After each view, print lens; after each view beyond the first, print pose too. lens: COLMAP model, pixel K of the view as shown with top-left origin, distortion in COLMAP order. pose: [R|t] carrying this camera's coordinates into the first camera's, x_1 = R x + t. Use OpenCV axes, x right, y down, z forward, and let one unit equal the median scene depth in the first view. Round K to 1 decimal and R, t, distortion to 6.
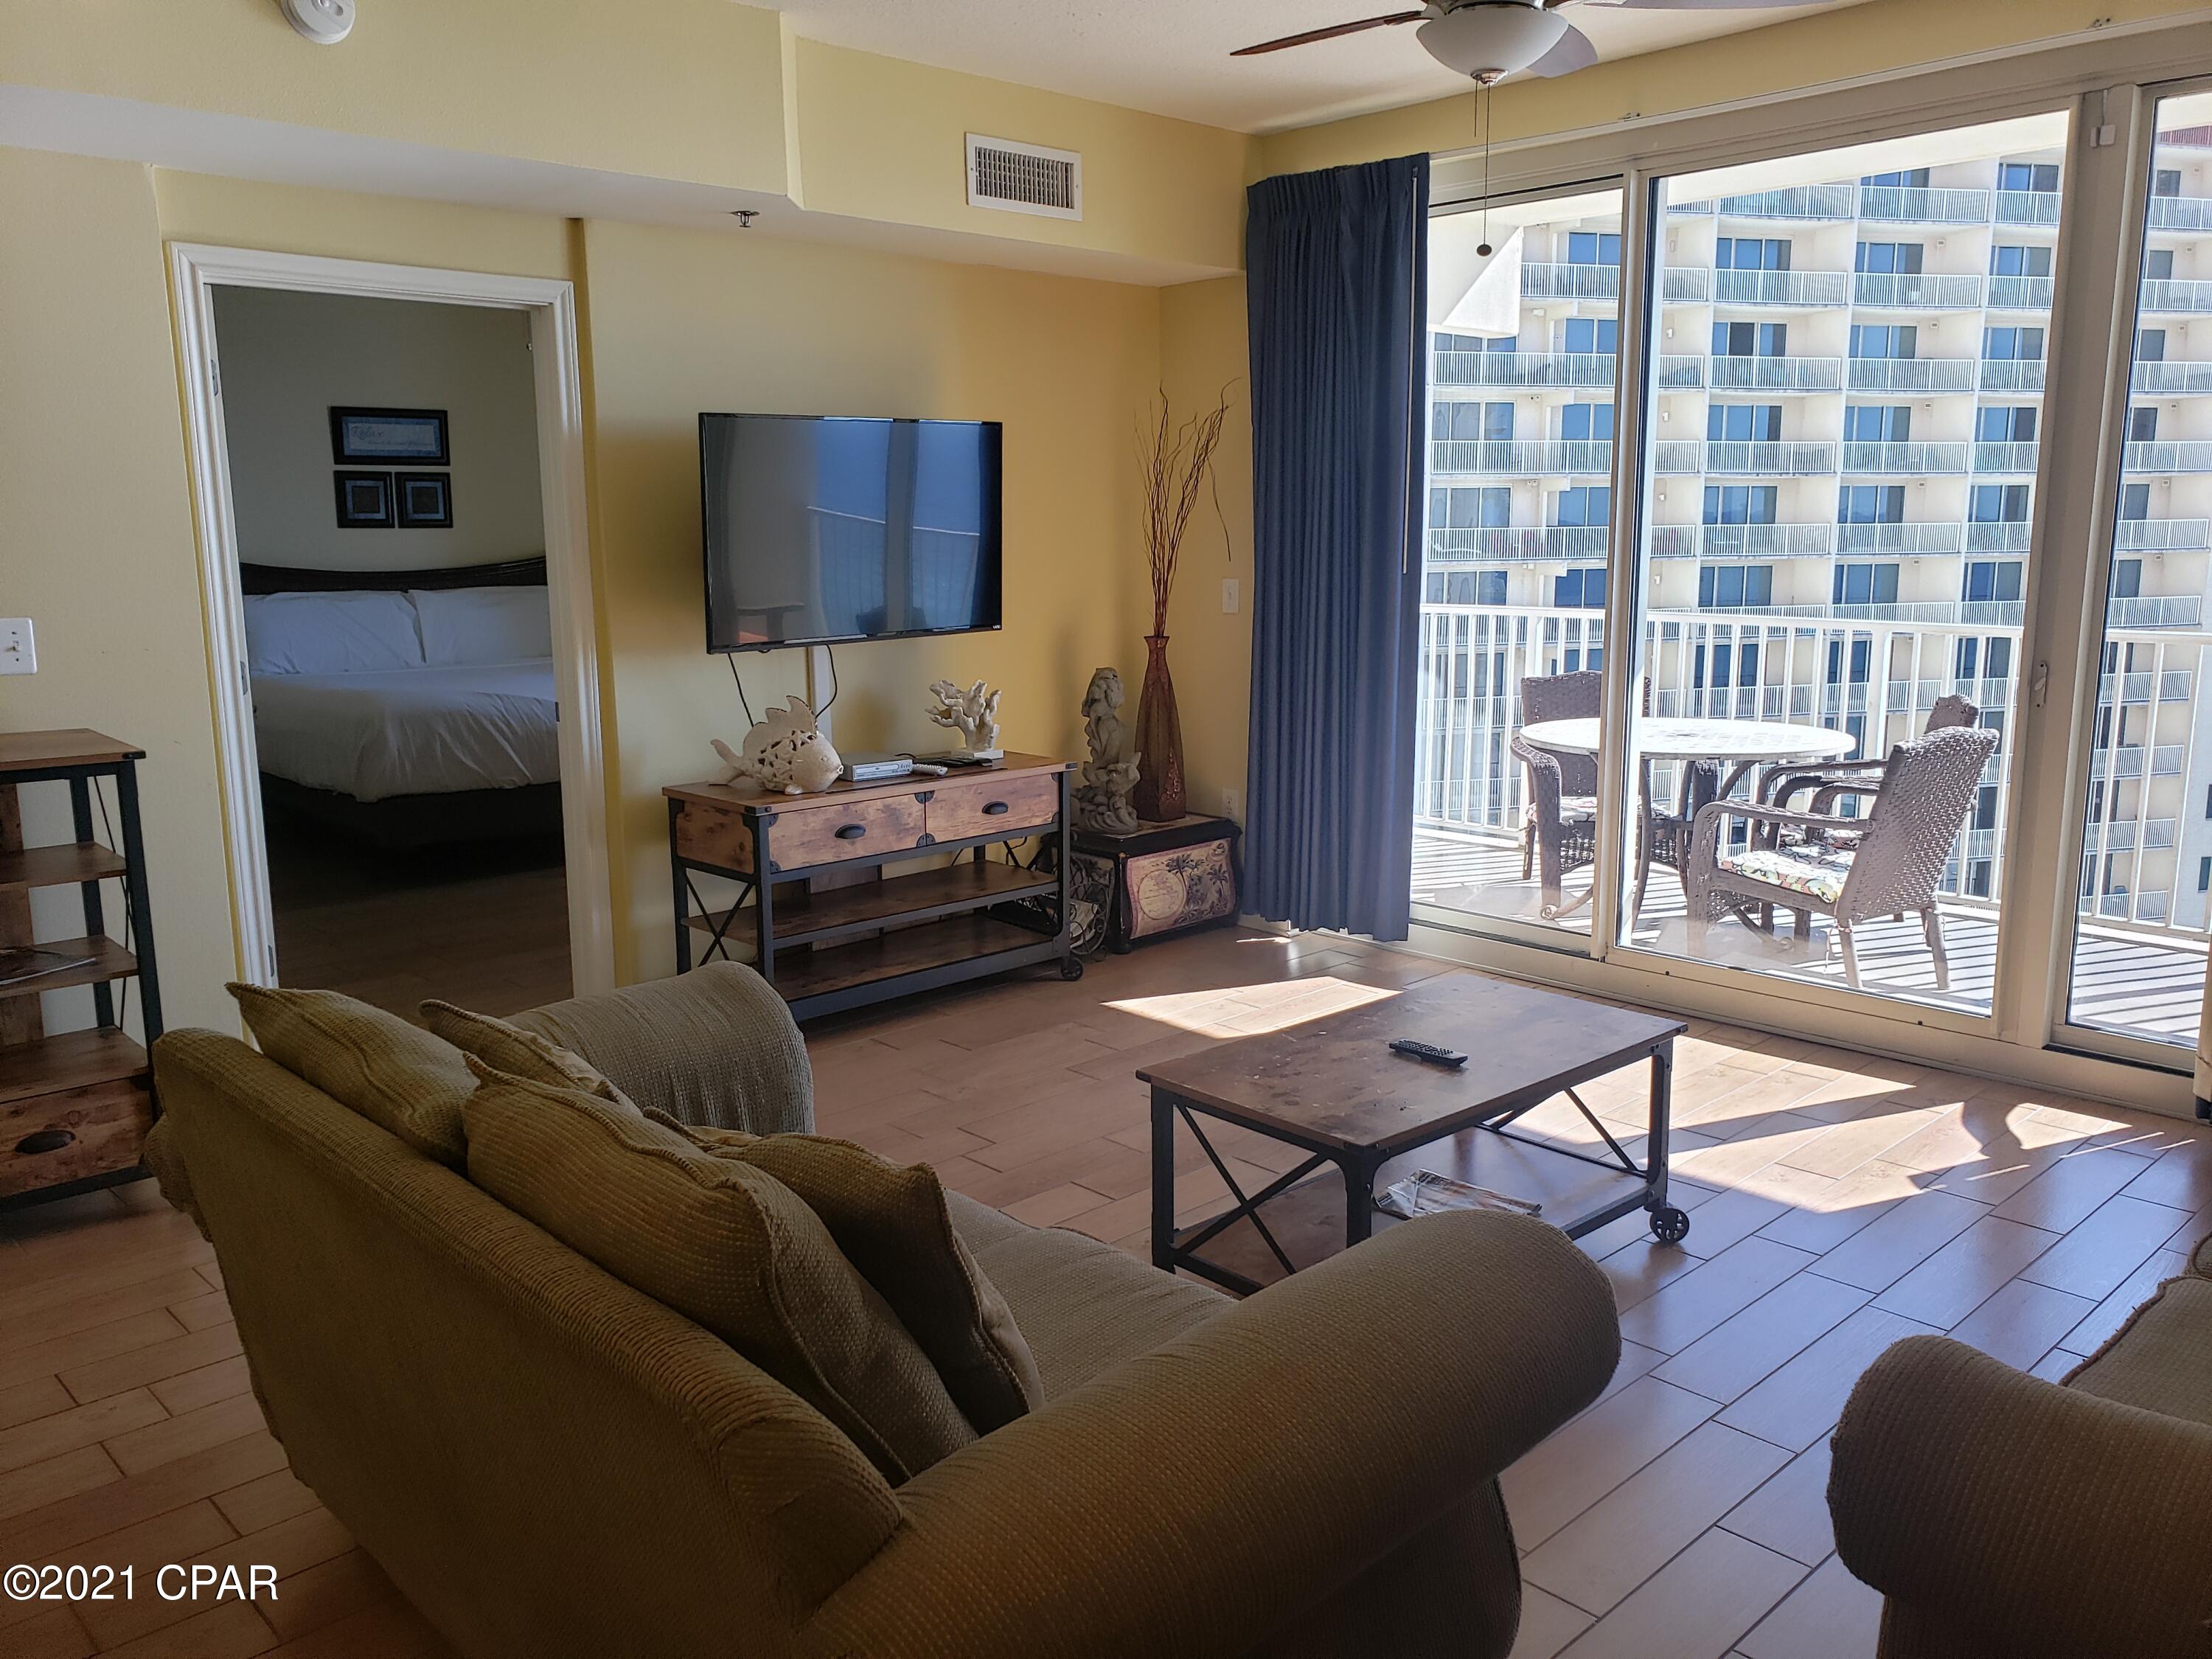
lens RADIAL K [[1711.1, 0, 1106.0], [0, 1711.1, 829.5], [0, 0, 1]] dist [-0.007456, -0.003300]
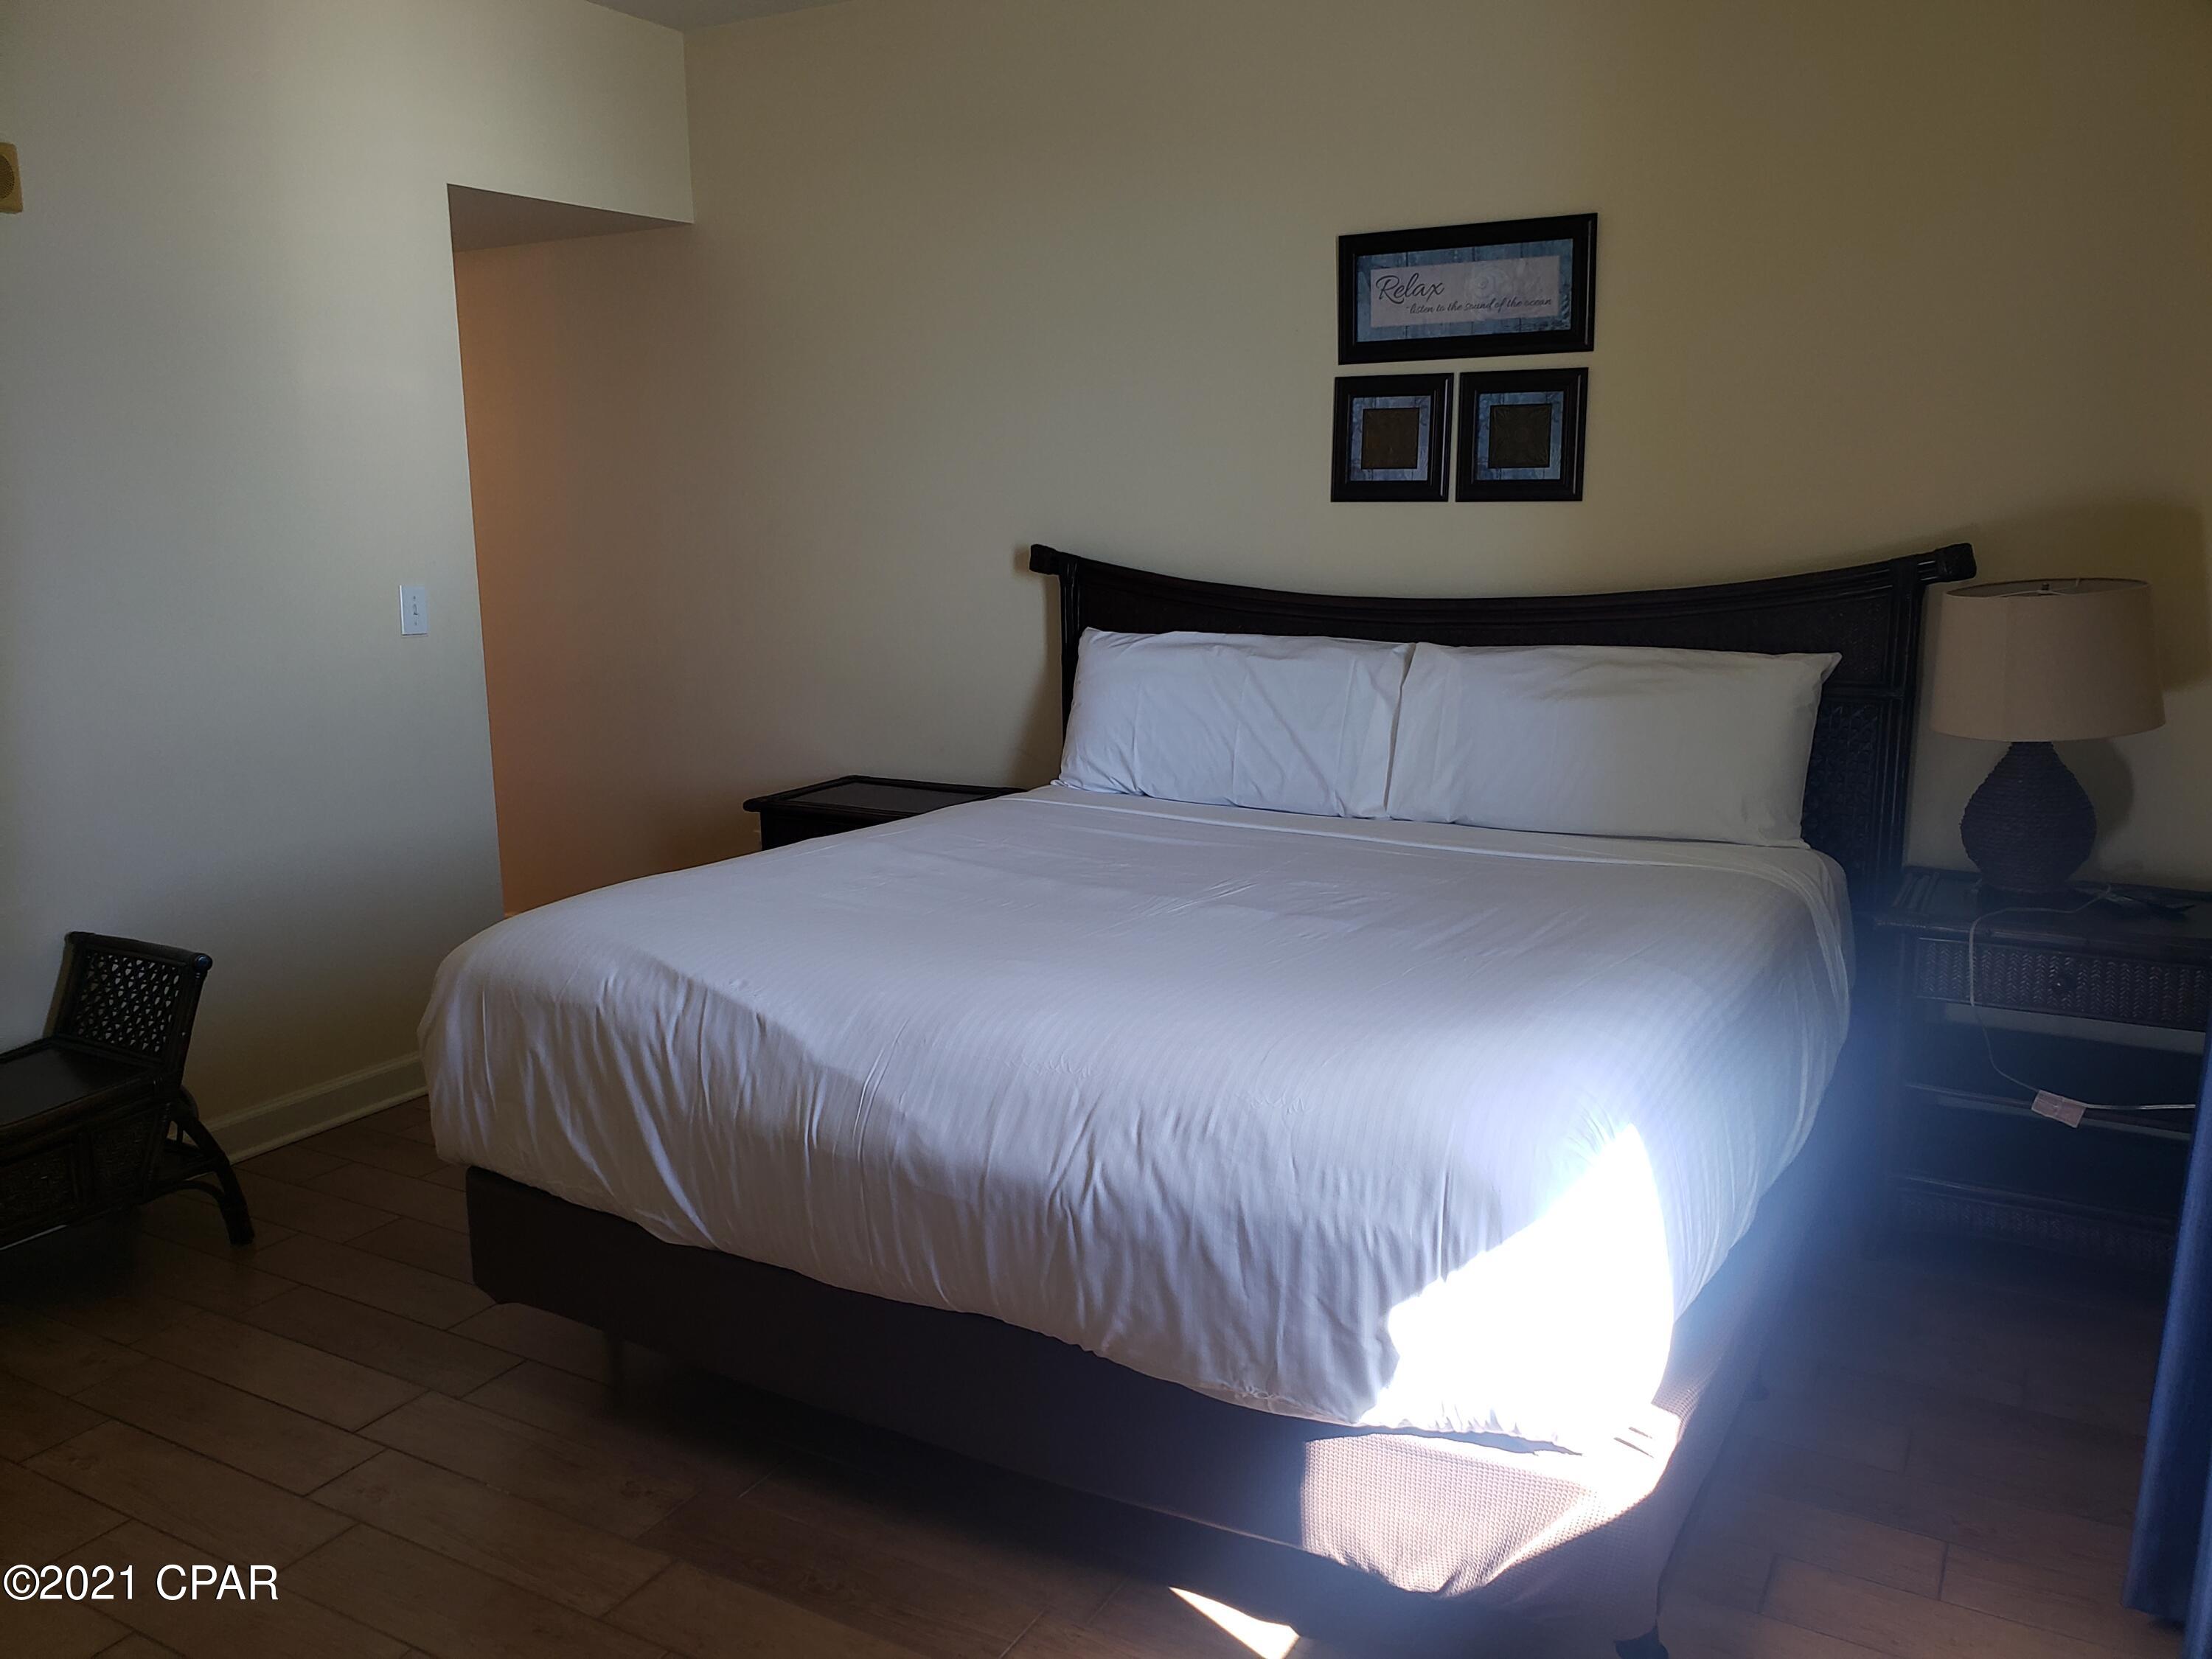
lens RADIAL K [[1678.9, 0, 1112.7], [0, 1678.9, 875.7], [0, 0, 1]] dist [0.083499, -0.325213]
pose [[0.288023, 0.209661, -0.934390, -0.007531], [-0.163562, 0.972171, 0.167721, -0.144123], [0.943552, 0.104523, 0.314301, 0.806310]]
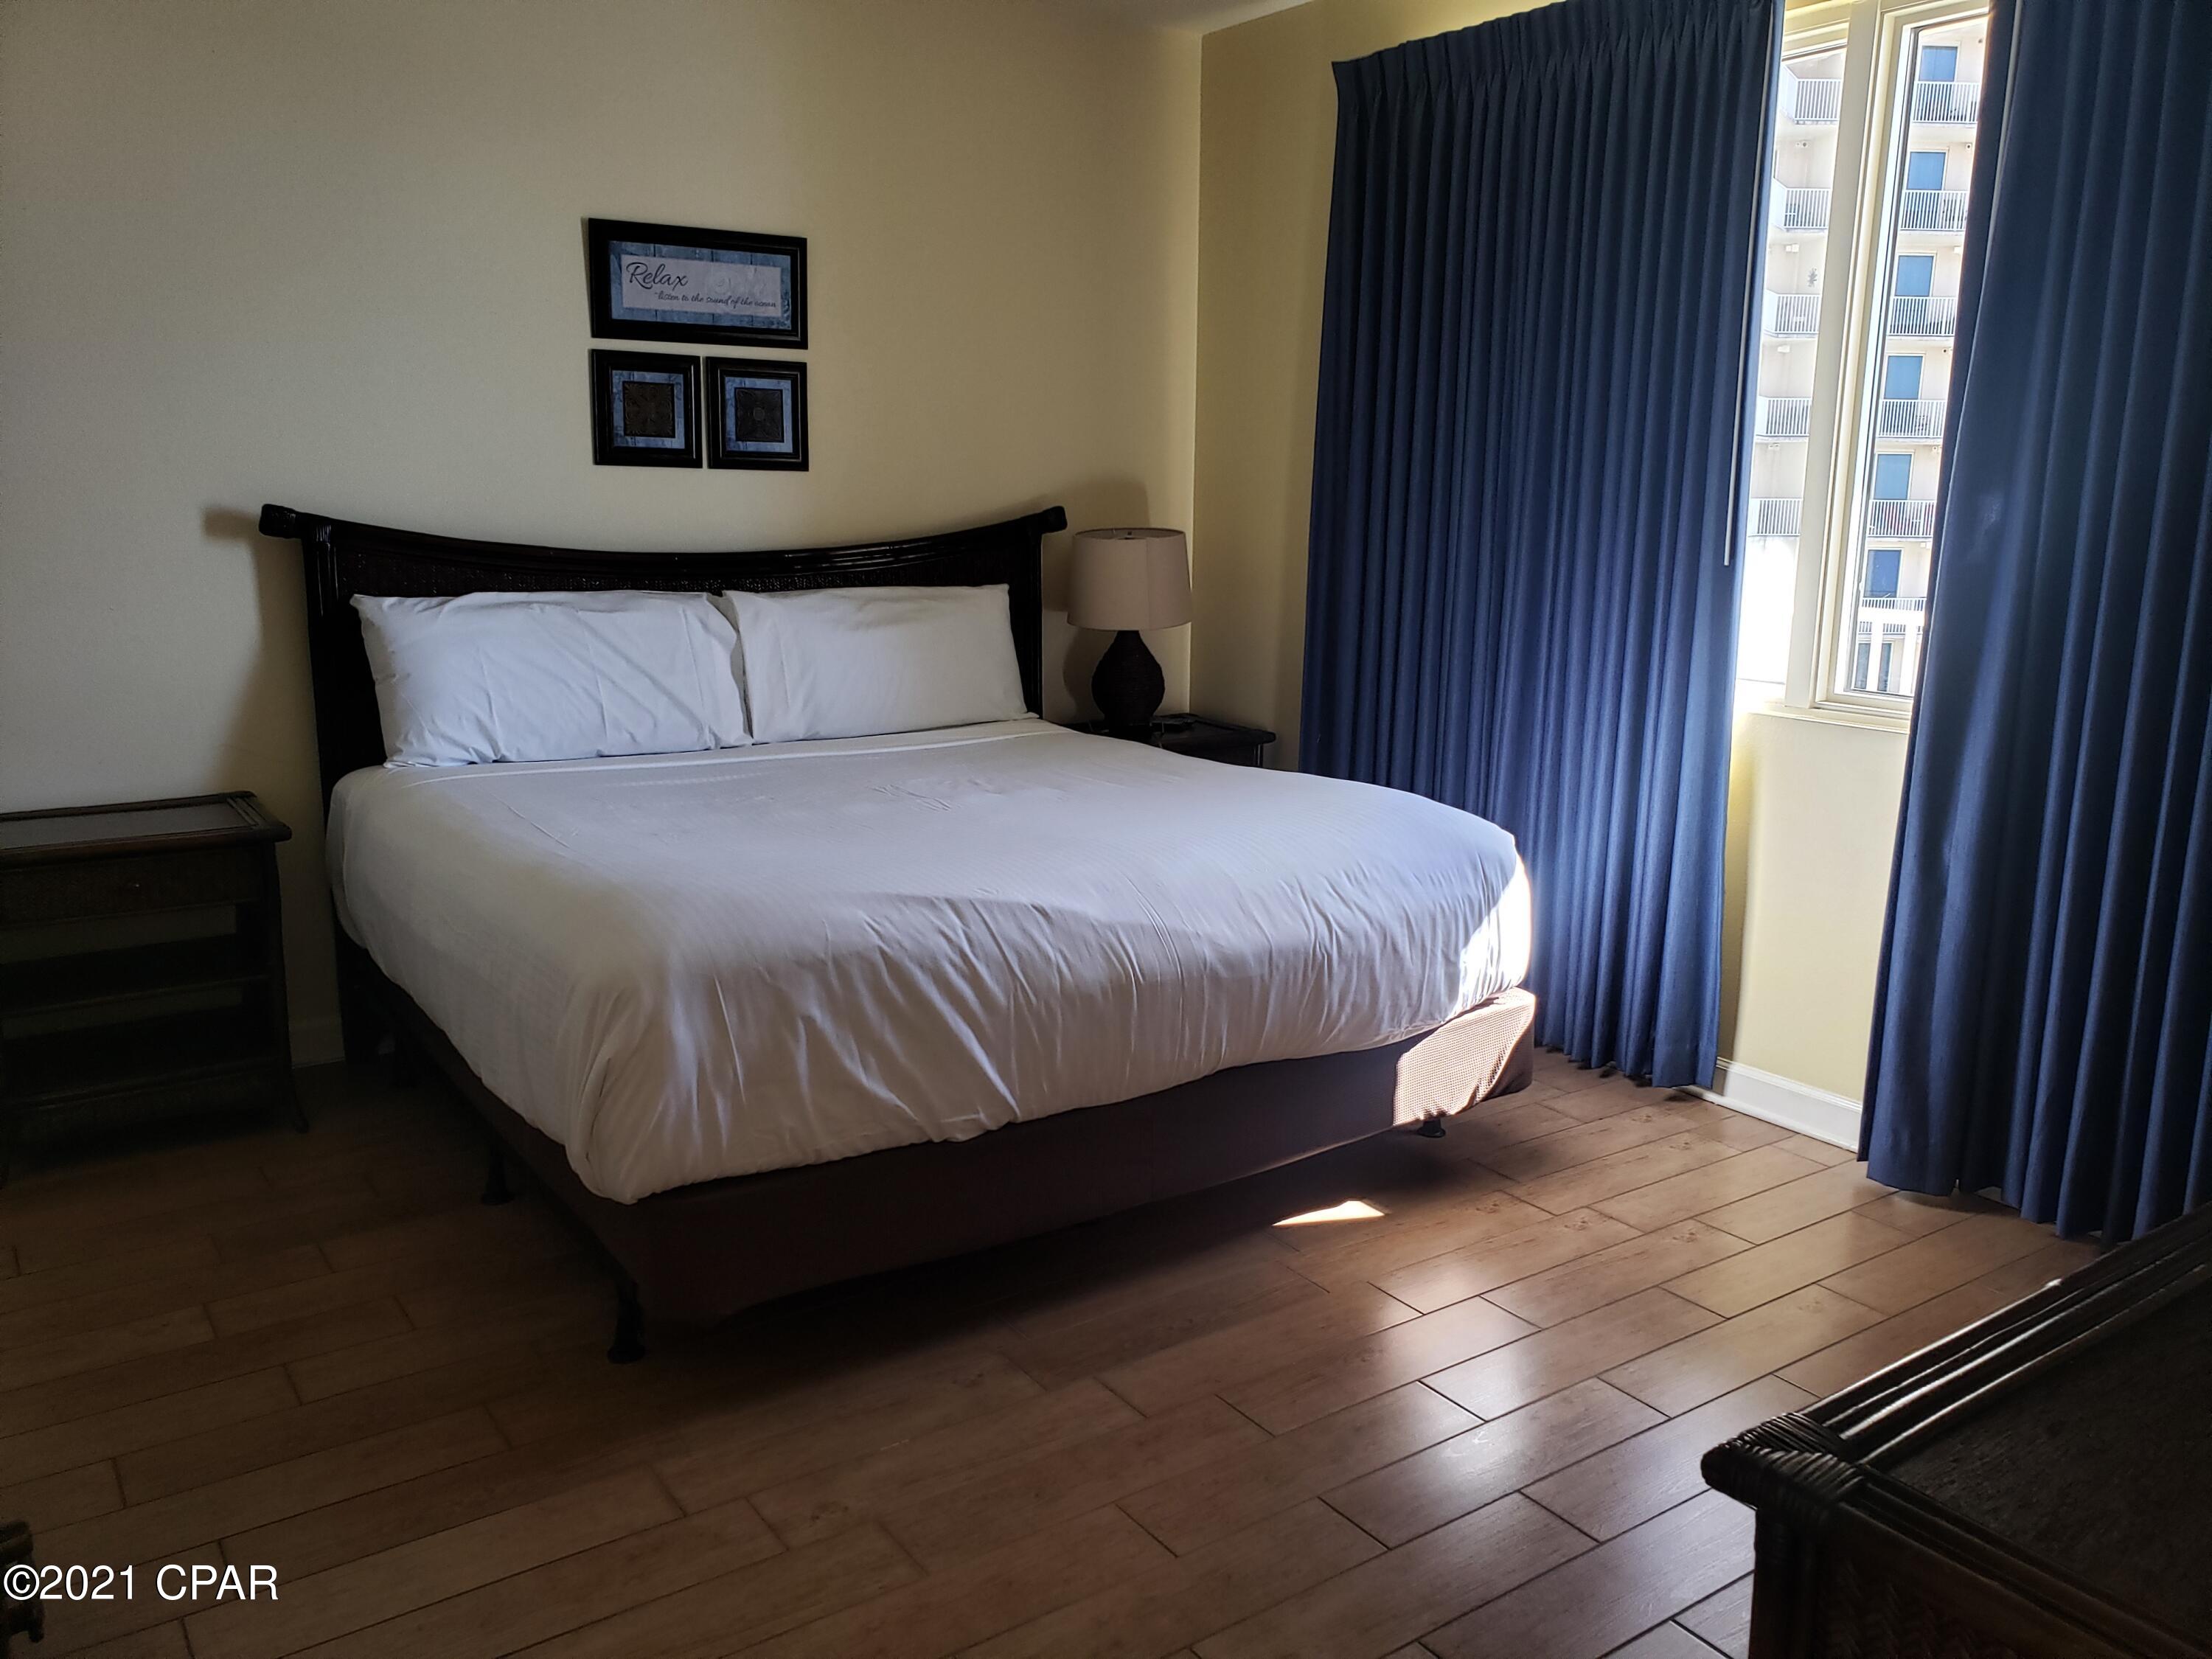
lens RADIAL K [[1678.9, 0, 1112.7], [0, 1678.9, 875.7], [0, 0, 1]] dist [0.083499, -0.325213]
pose [[0.988593, 0.054305, -0.140482, -0.221130], [-0.047695, 0.997610, 0.050004, -0.087456], [0.142861, -0.042733, 0.988820, 0.522486]]
